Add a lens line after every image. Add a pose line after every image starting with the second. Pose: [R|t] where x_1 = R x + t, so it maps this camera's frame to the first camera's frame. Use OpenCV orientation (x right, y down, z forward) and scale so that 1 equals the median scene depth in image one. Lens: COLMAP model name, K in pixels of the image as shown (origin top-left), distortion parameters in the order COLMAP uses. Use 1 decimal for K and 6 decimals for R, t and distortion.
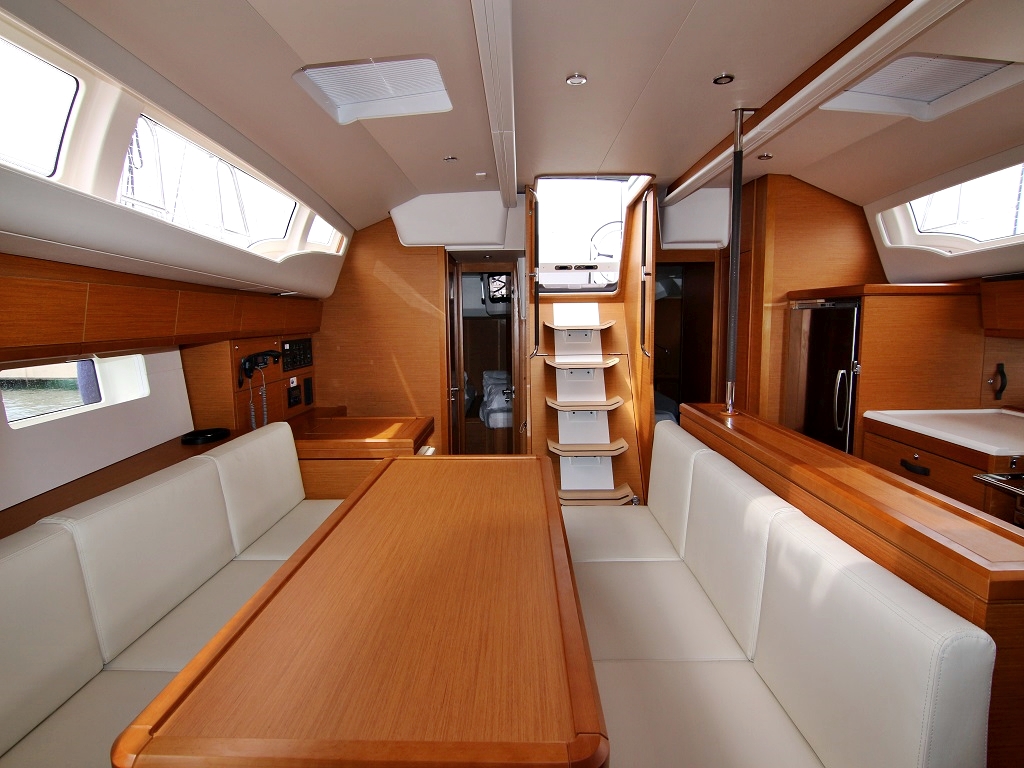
lens RADIAL K [[528.0, 0, 515.3], [0, 528.0, 387.0], [0, 0, 1]] dist [-0.004829, -0.001904]
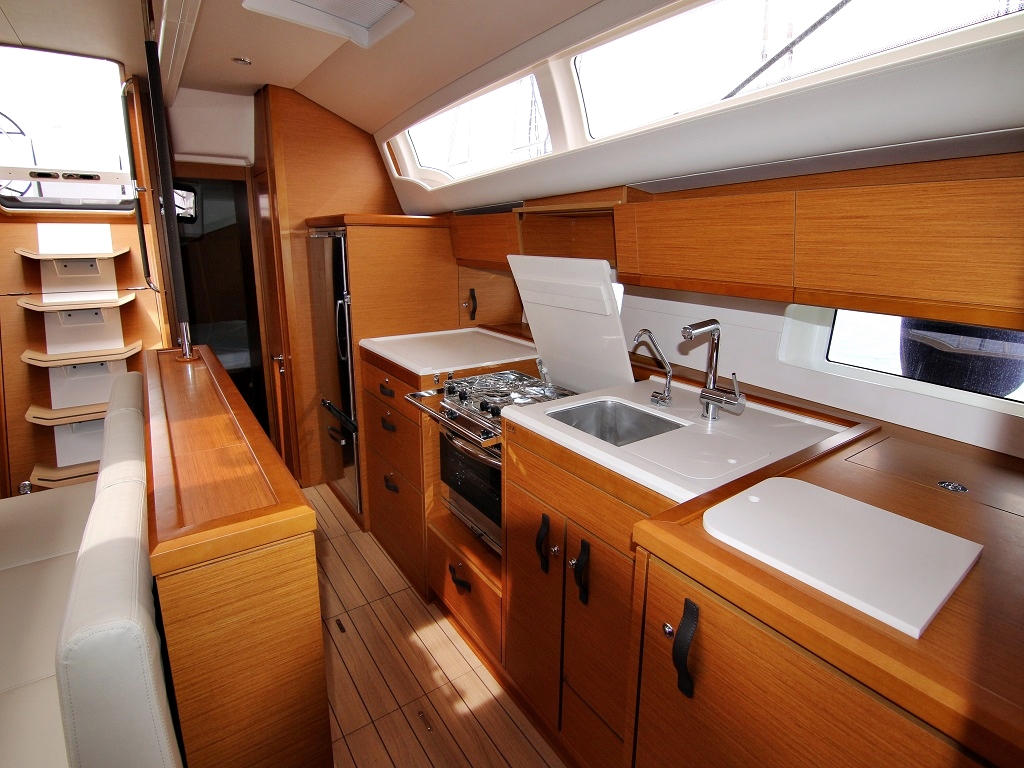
lens RADIAL K [[528.0, 0, 515.3], [0, 528.0, 387.0], [0, 0, 1]] dist [-0.004829, -0.001904]
pose [[0.815646, -0.139881, 0.561387, 0.310787], [0.061588, 0.985811, 0.156154, -0.006639], [-0.575265, -0.092792, 0.812687, -0.035629]]
